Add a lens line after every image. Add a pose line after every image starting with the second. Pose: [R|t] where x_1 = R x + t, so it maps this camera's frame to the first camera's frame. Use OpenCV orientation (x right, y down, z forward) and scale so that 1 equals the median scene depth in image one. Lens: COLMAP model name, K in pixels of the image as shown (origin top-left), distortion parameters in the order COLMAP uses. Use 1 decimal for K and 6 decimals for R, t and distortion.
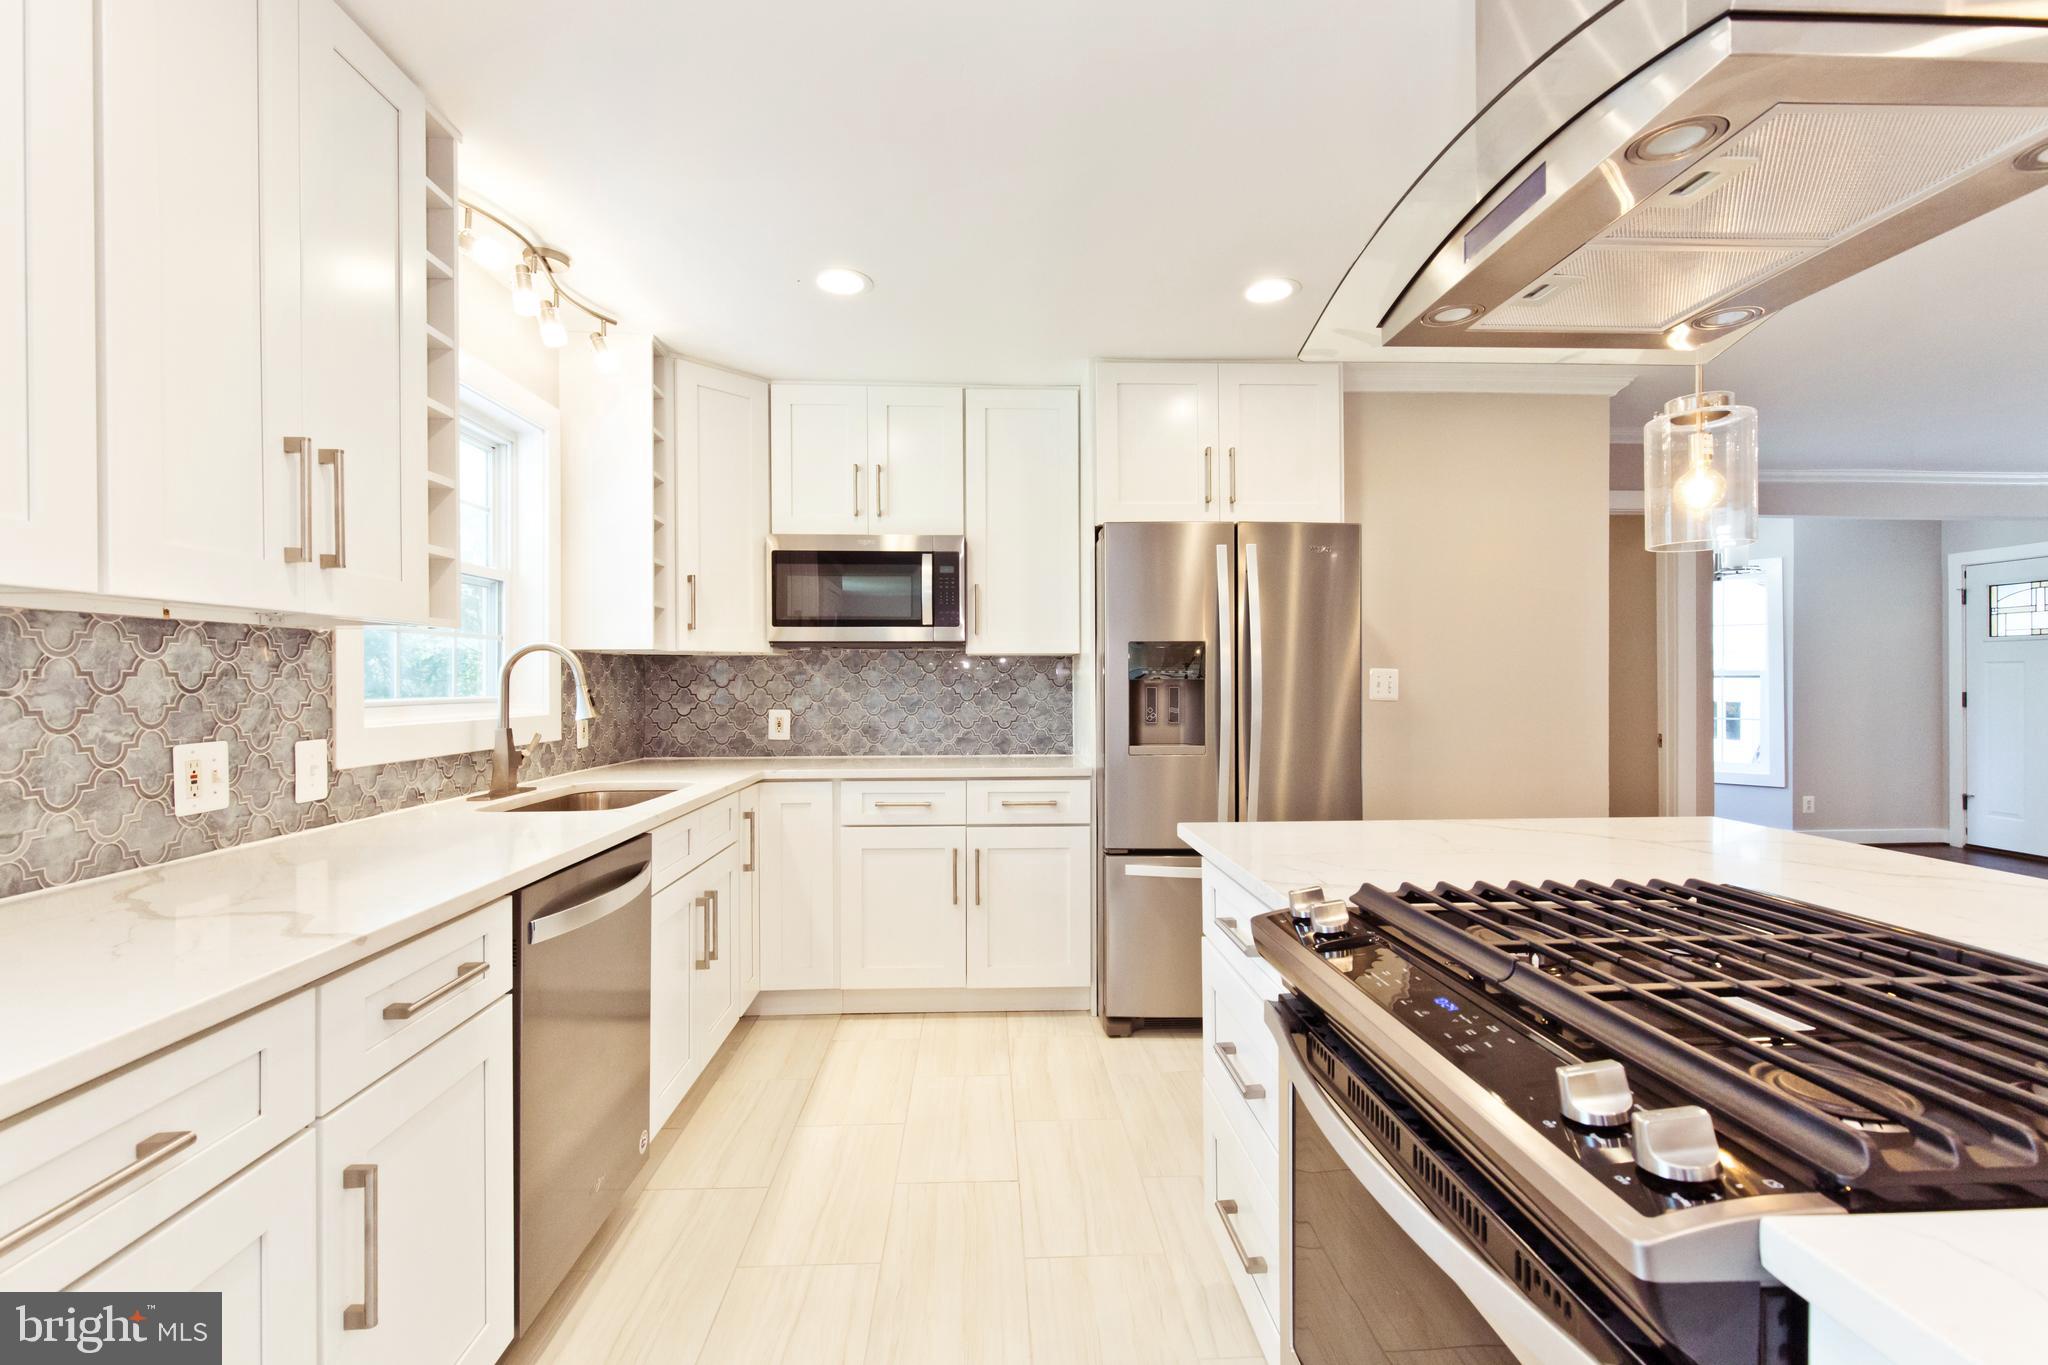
lens RADIAL K [[931.6, 0, 1014.8], [0, 931.6, 681.8], [0, 0, 1]] dist [0.001275, -0.000618]
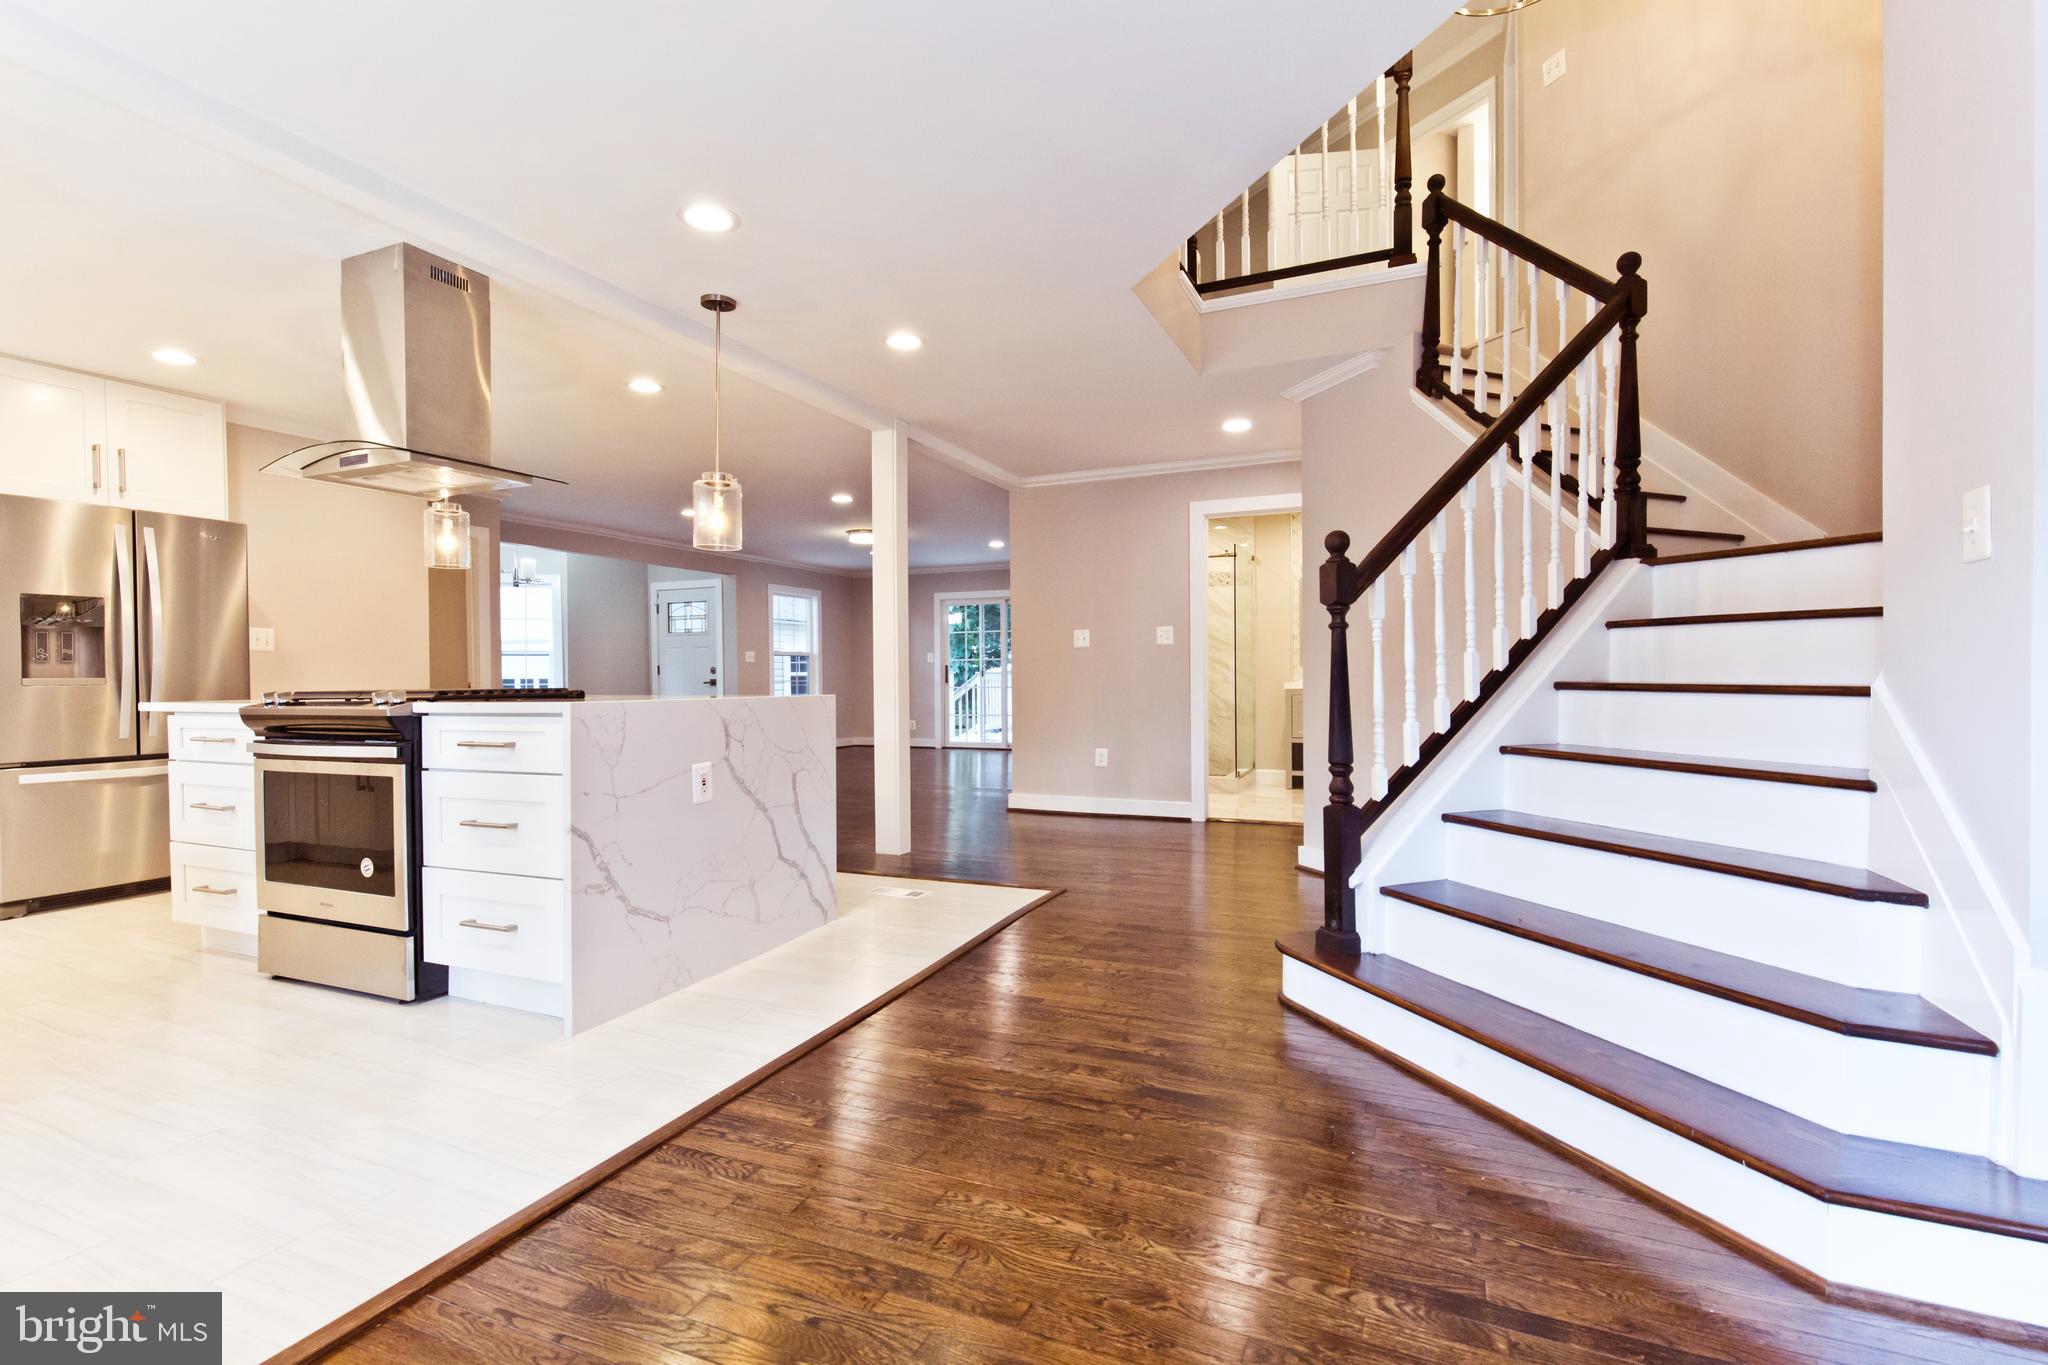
lens RADIAL K [[903.4, 0, 1031.5], [0, 903.4, 684.6], [0, 0, 1]] dist [0.001103, -0.000093]
pose [[0.431154, -0.013165, 0.902182, -0.360498], [0.008913, 0.999907, 0.010332, 0.073220], [-0.902234, 0.003586, 0.431232, -0.680008]]
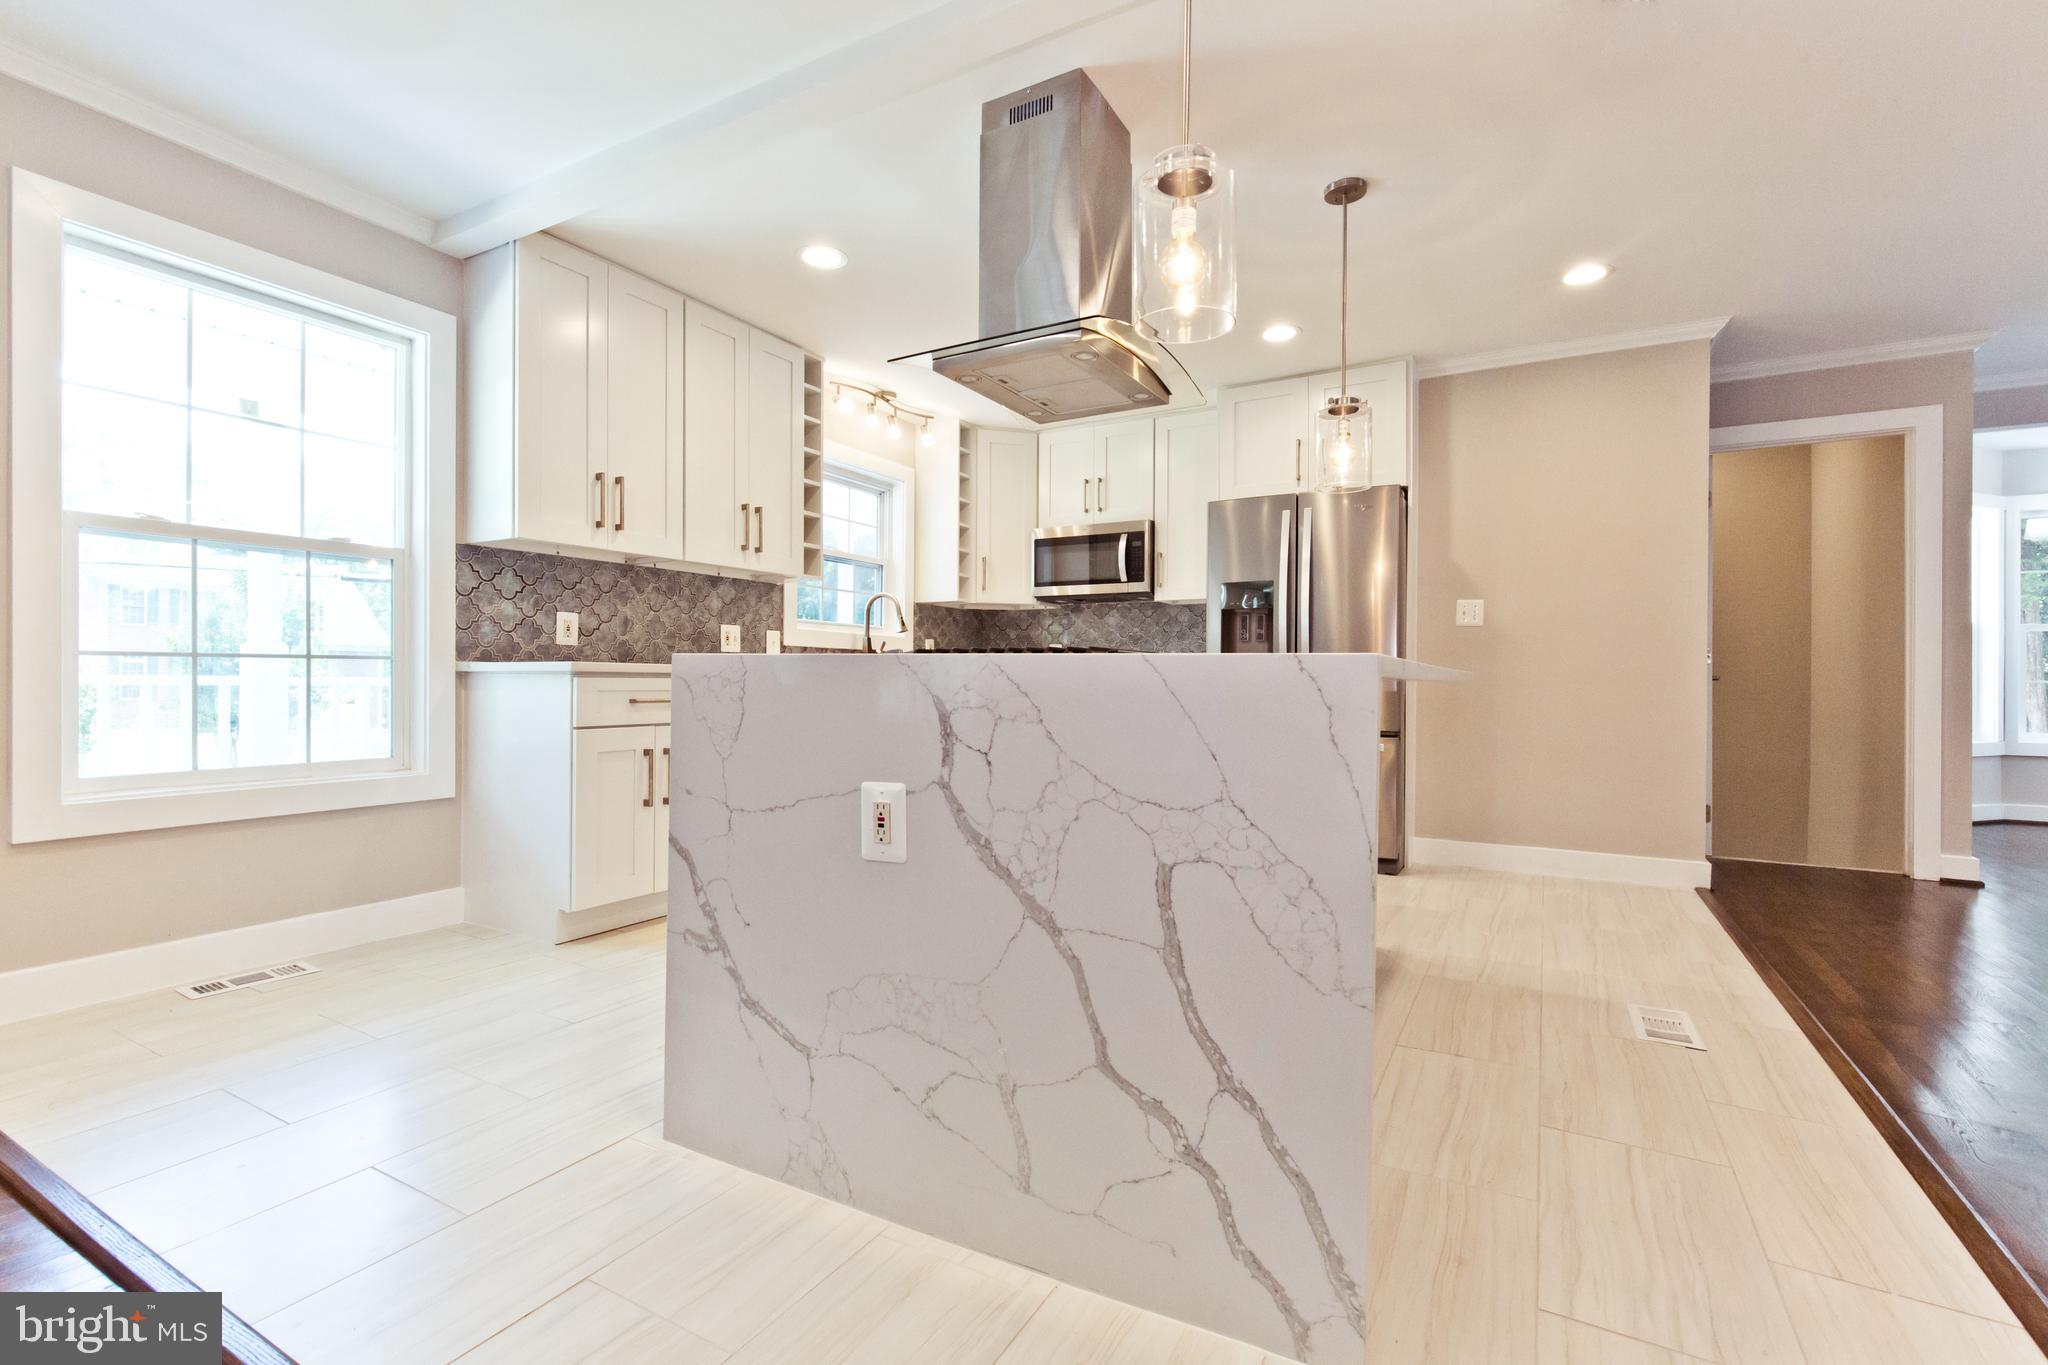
lens RADIAL K [[910.5, 0, 1010.5], [0, 910.5, 680.7], [0, 0, 1]] dist [0.000714, -0.000144]
pose [[0.850366, 0.006100, -0.526156, 0.550496], [-0.006588, 0.999978, 0.000947, 0.104579], [0.526150, 0.002660, 0.850388, -0.364476]]
